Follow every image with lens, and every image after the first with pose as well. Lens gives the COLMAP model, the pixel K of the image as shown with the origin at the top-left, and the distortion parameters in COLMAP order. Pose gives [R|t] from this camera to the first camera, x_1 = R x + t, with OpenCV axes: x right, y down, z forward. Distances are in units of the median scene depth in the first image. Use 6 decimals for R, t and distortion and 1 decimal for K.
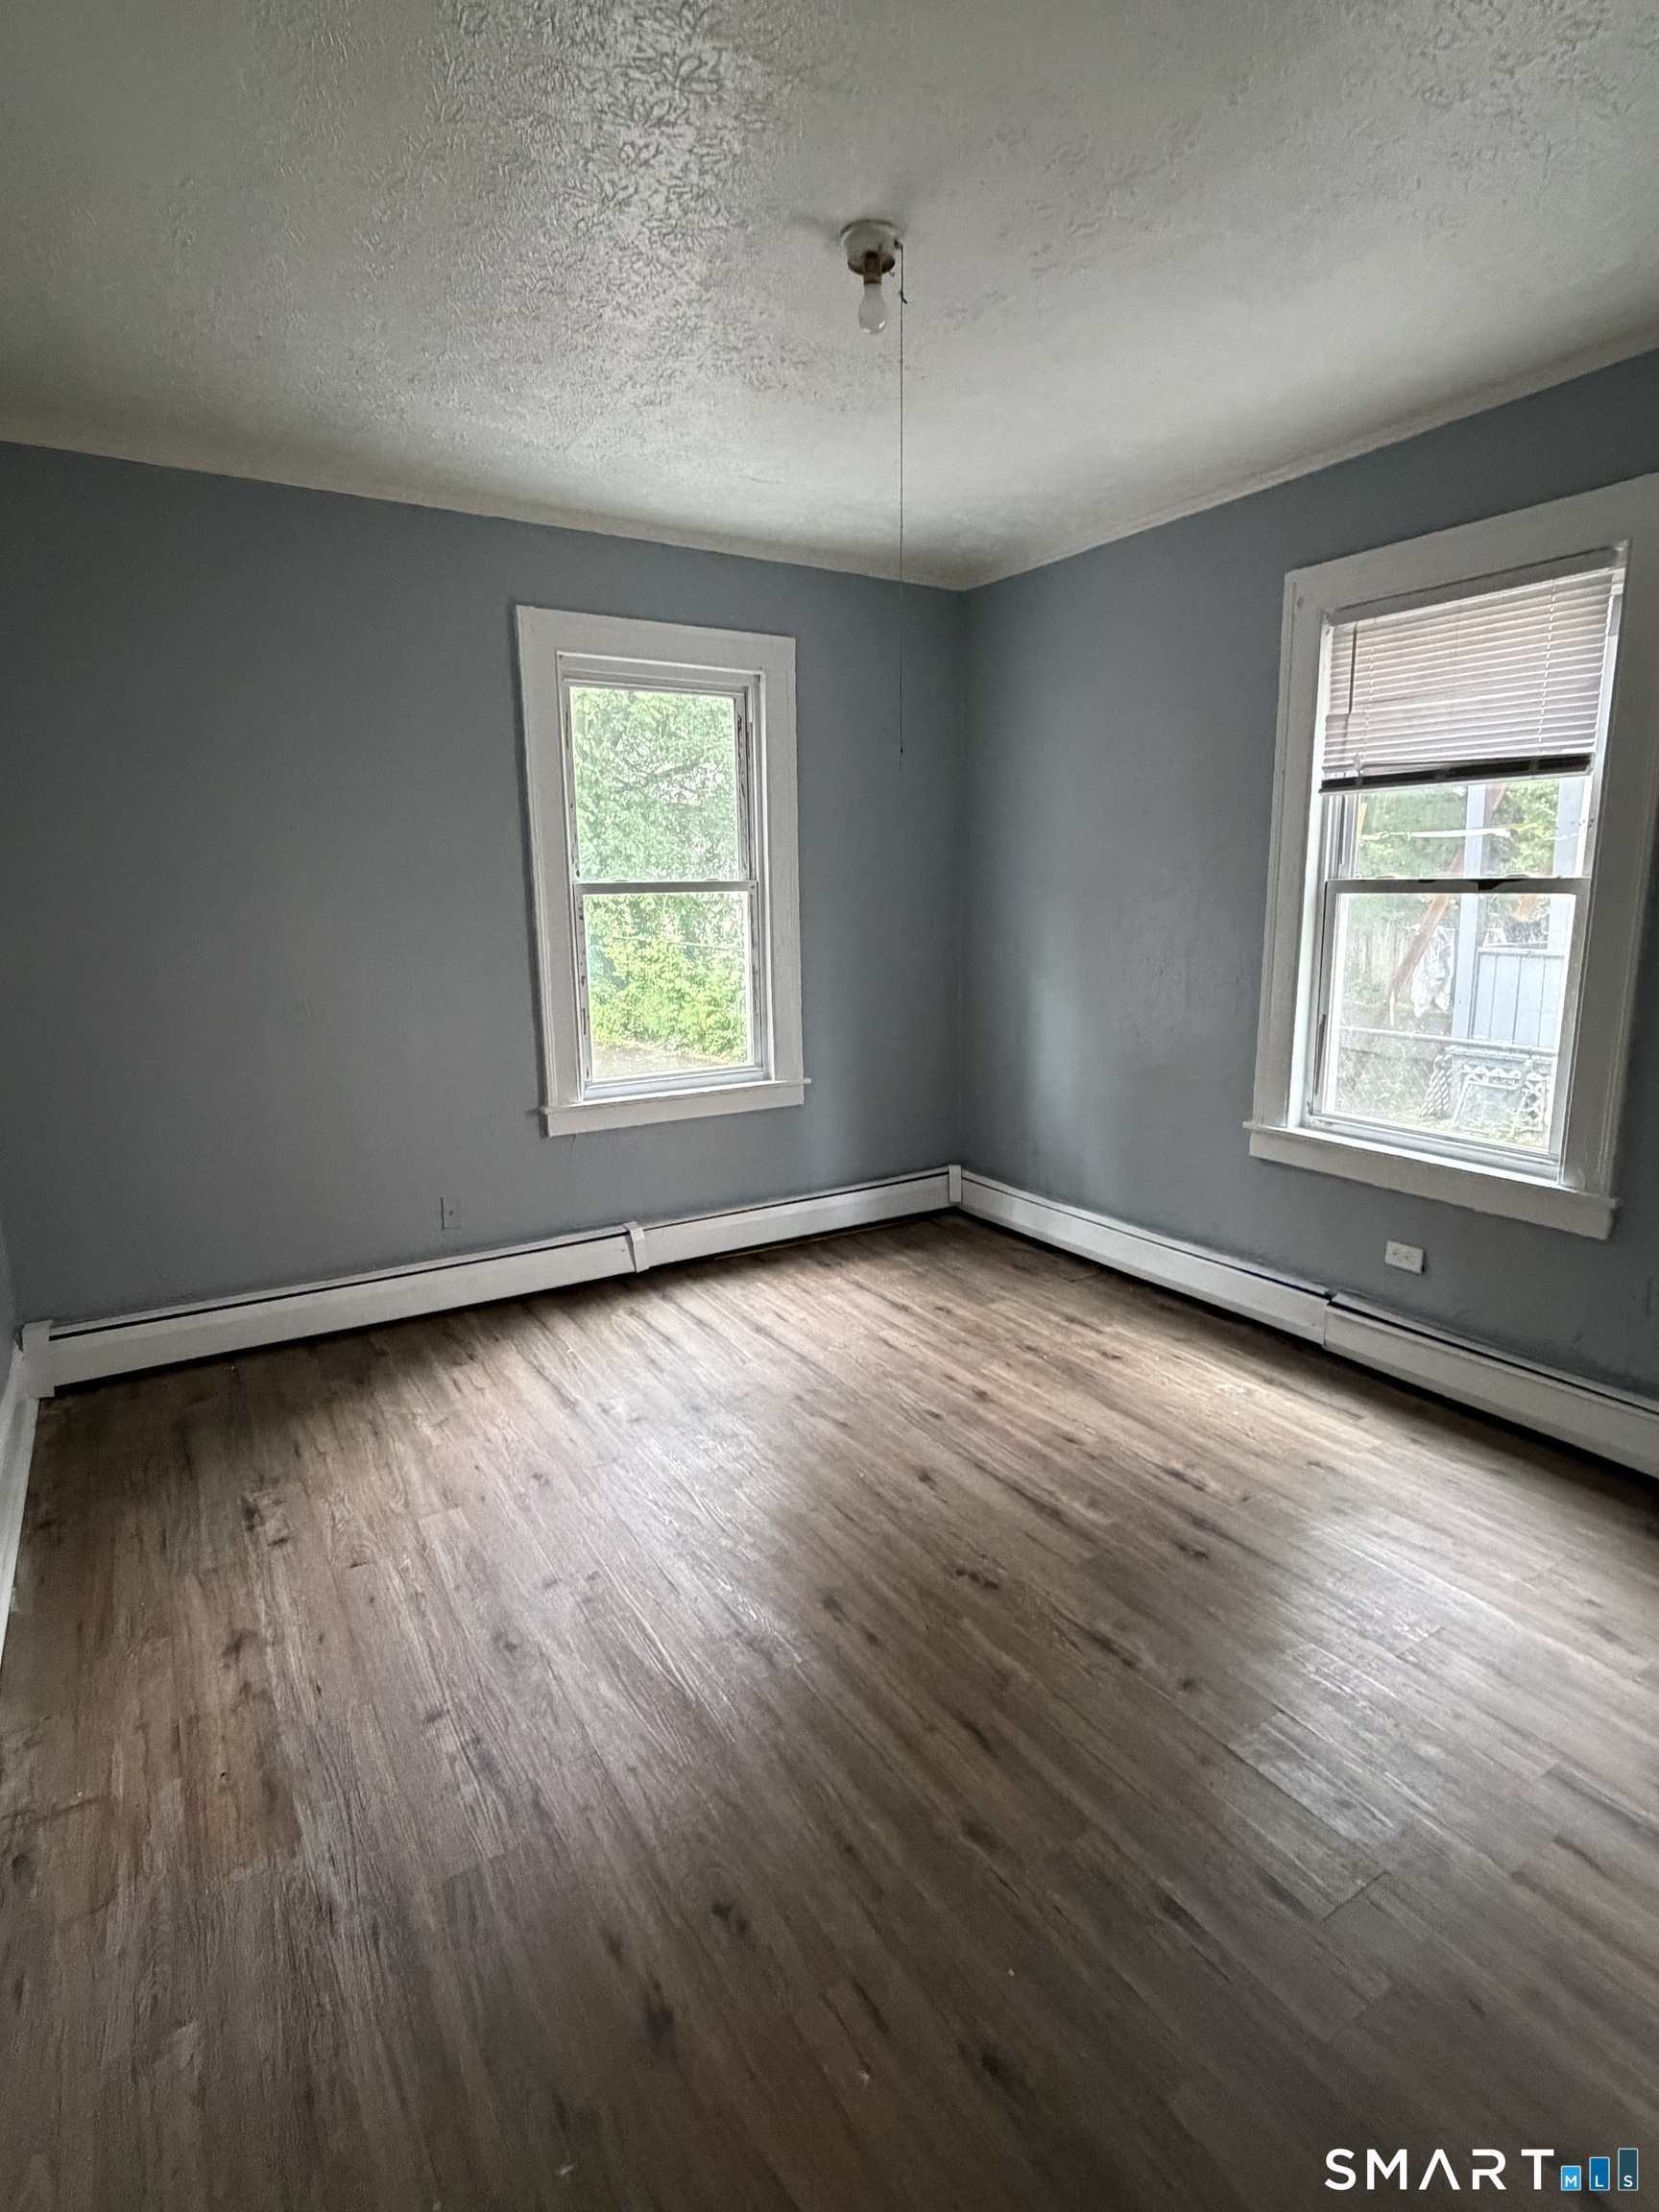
lens RADIAL K [[1116.1, 0, 824.4], [0, 1116.1, 1106.1], [0, 0, 1]] dist [0.002181, -0.001280]
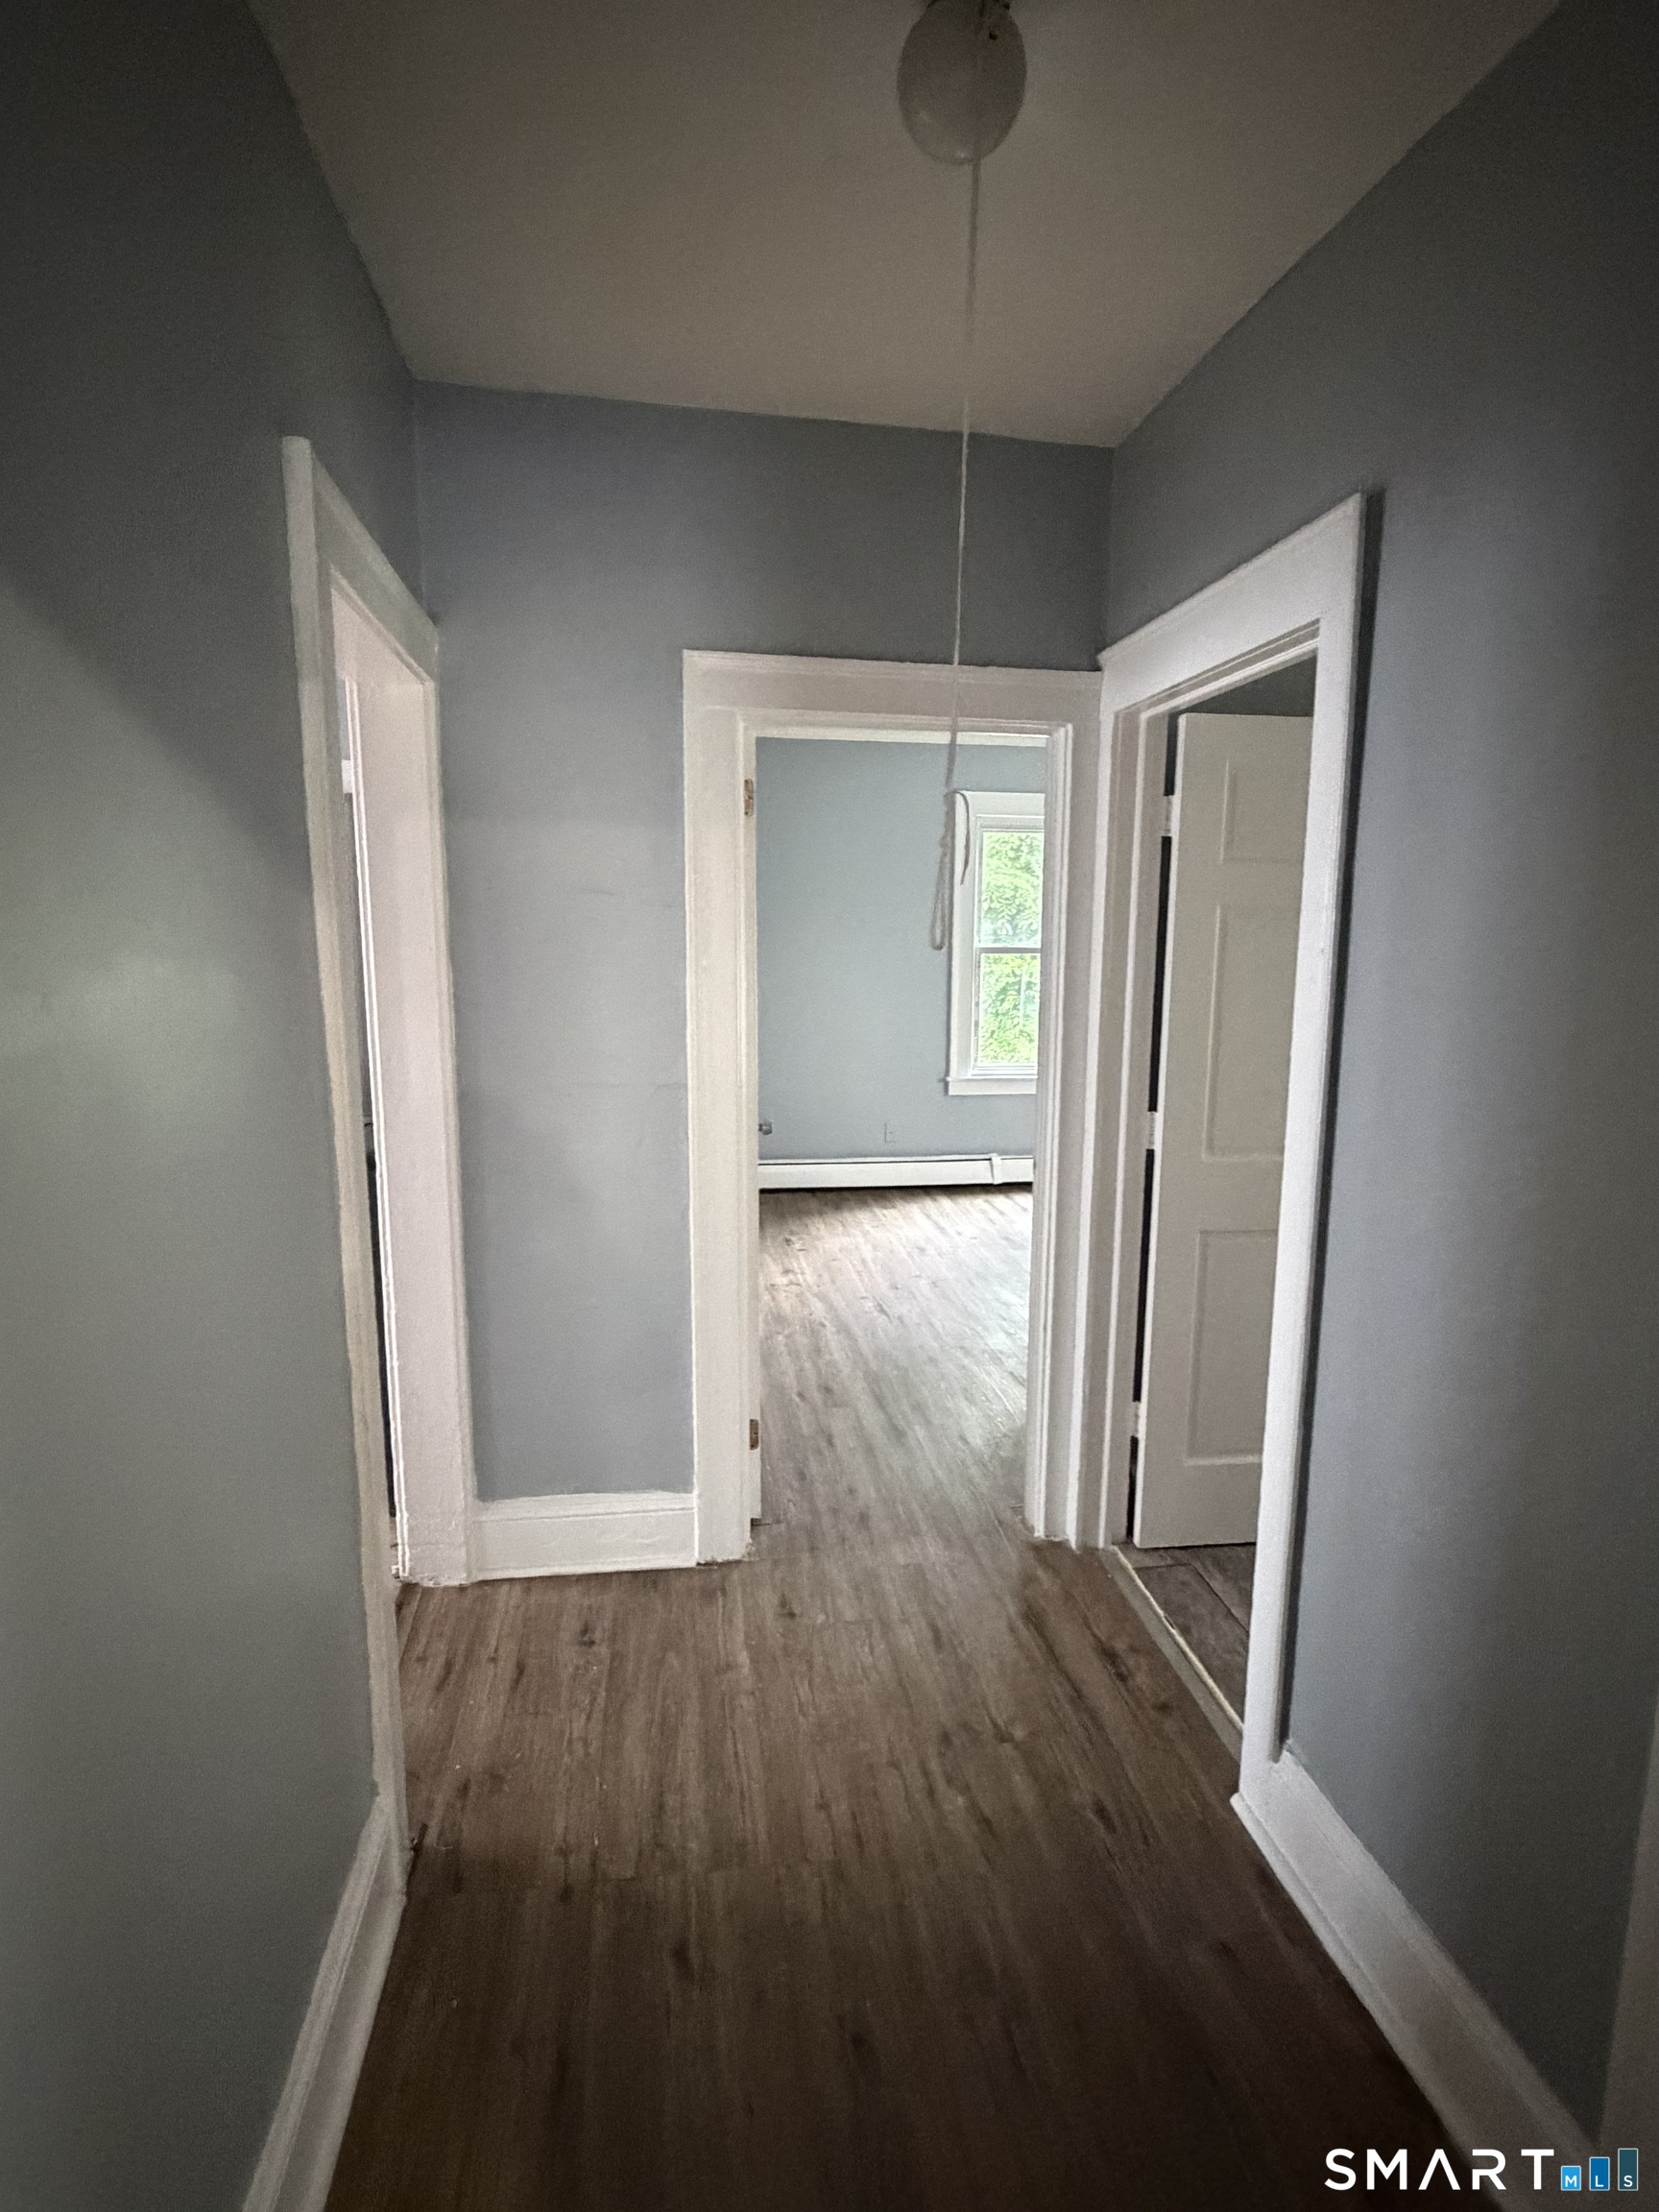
lens RADIAL K [[1116.1, 0, 828.7], [0, 1116.1, 1109.5], [0, 0, 1]] dist [0.002181, -0.001280]
pose [[0.921647, 0.080643, -0.379558, 0.313181], [-0.095057, 0.995284, -0.019355, 0.135327], [0.376207, 0.053919, 0.924966, -0.865520]]
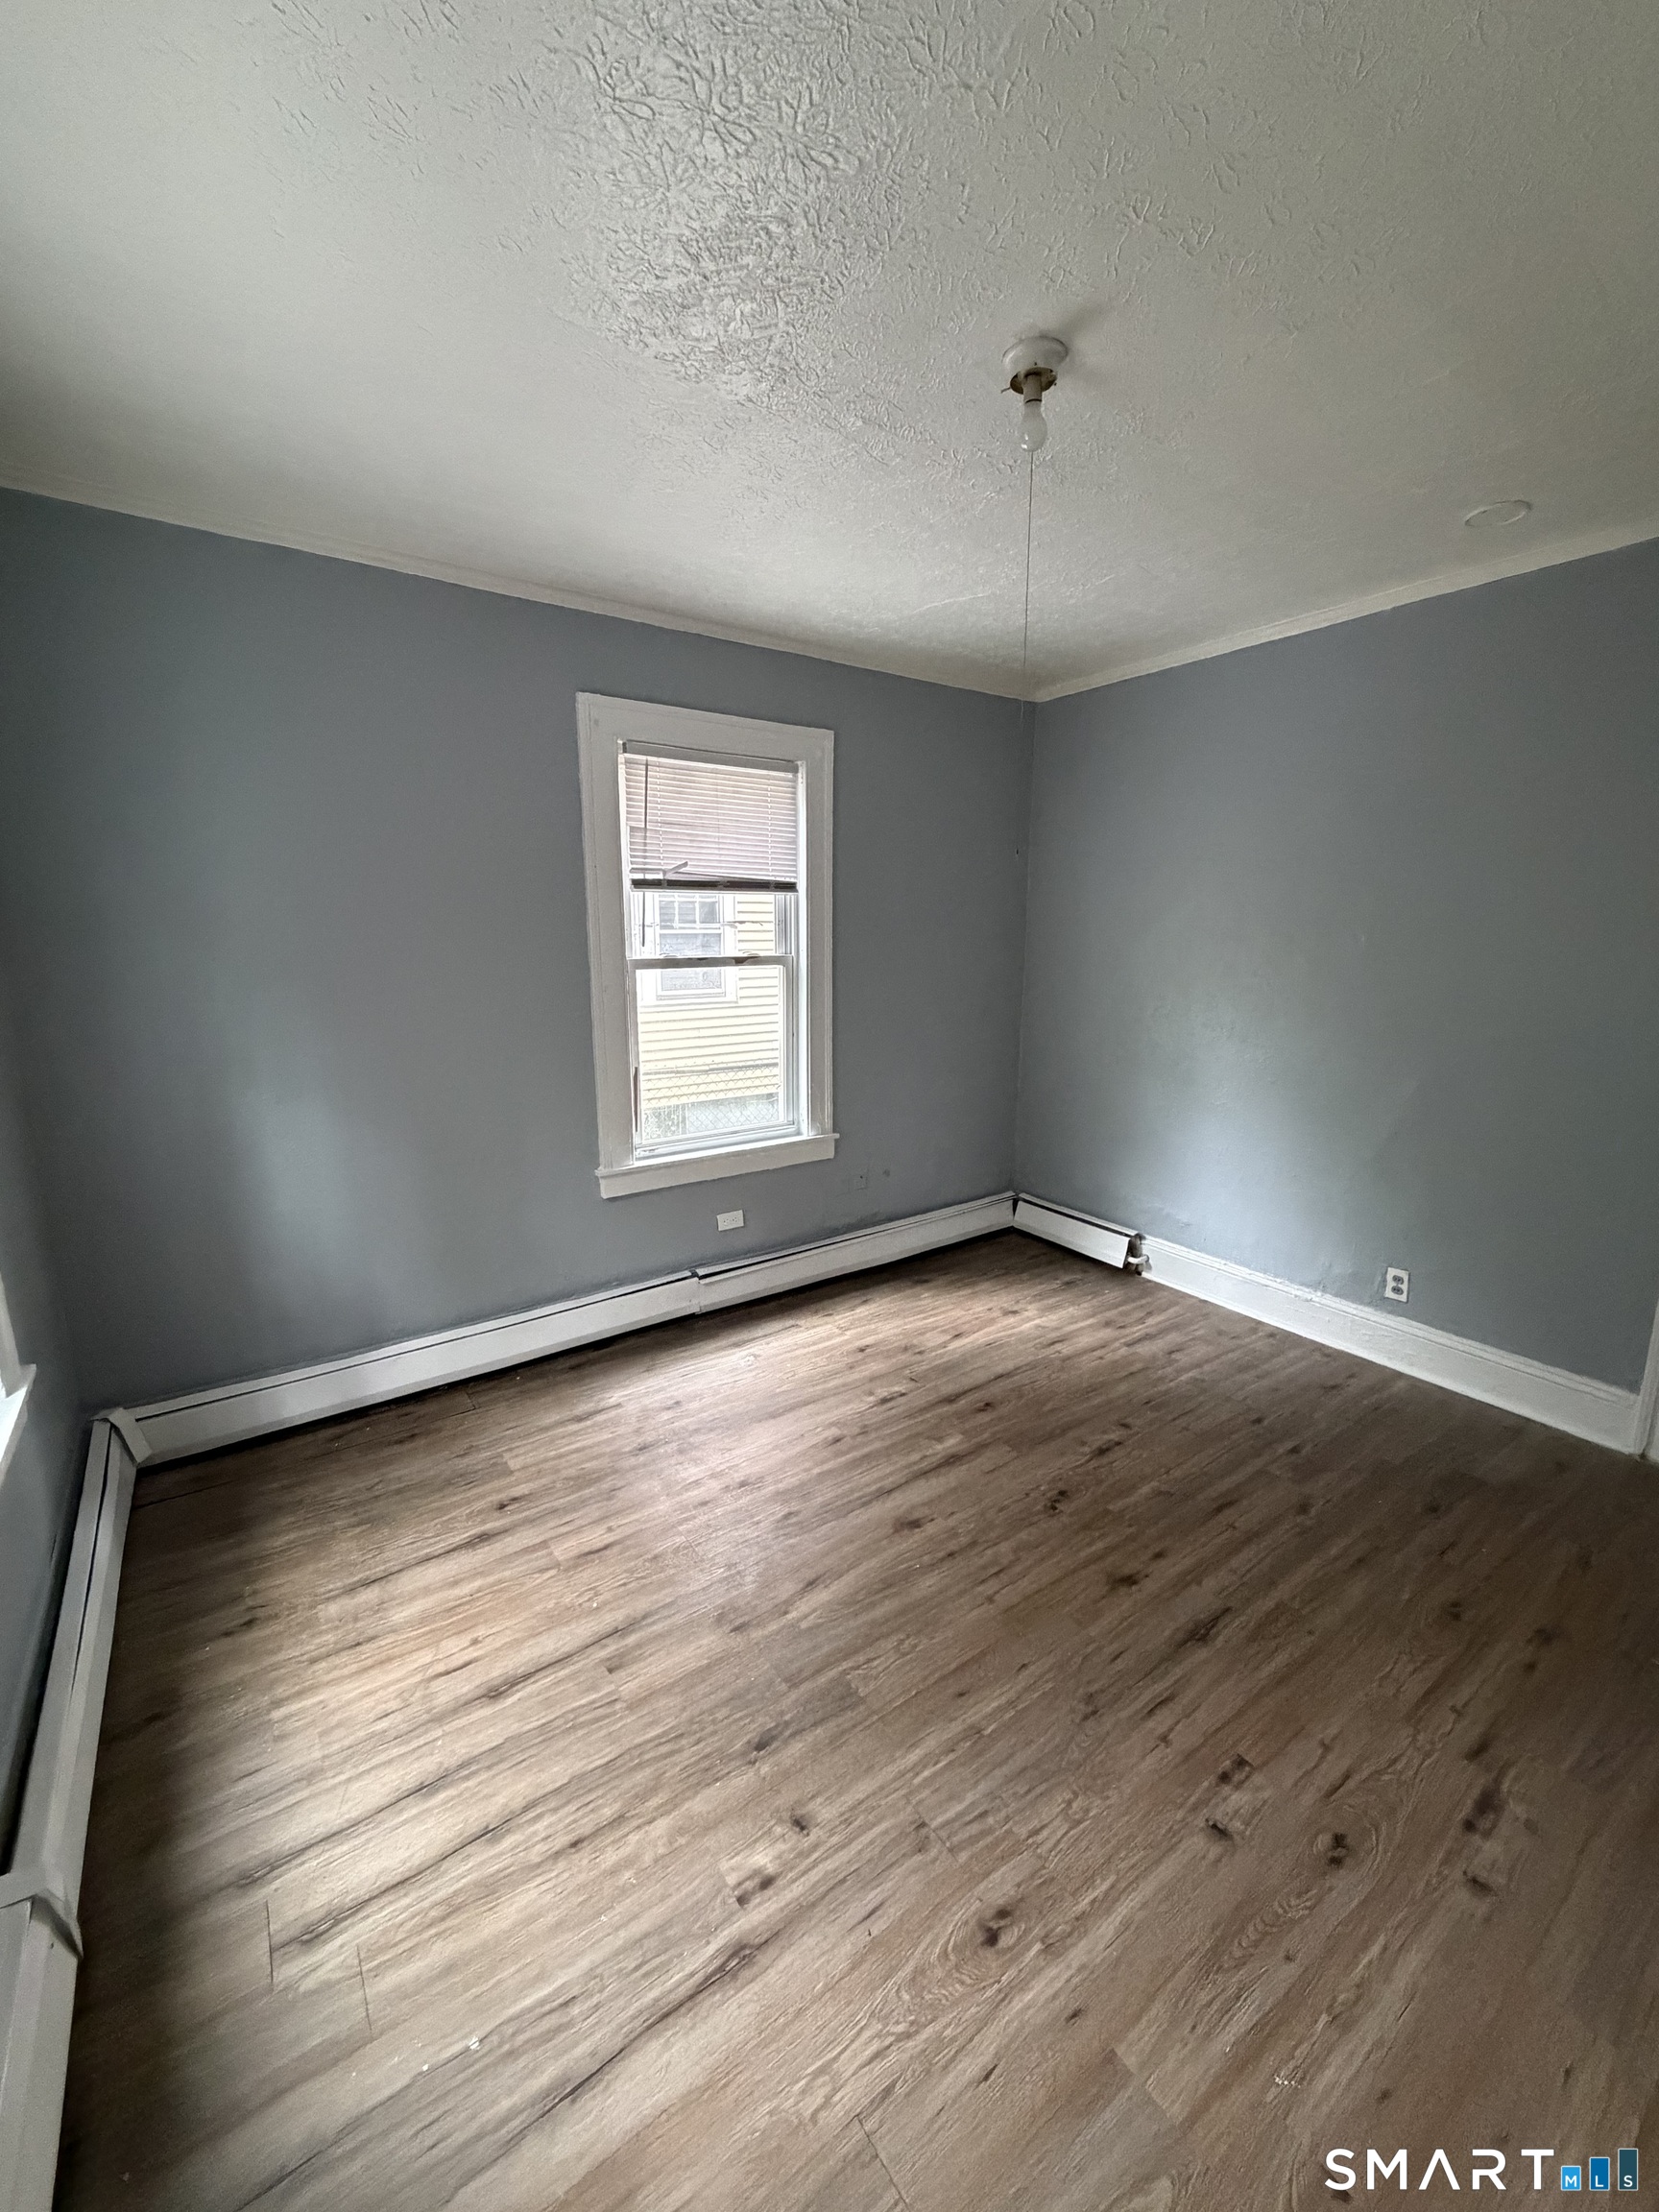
lens RADIAL K [[874.7, 0, 842.6], [0, 874.7, 1097.2], [0, 0, 1]] dist [0.001770, -0.000766]
pose [[-0.064616, -0.174140, 0.982599, -0.623647], [0.200440, 0.962324, 0.183728, -0.214962], [-0.977573, 0.208824, -0.027277, 0.957509]]
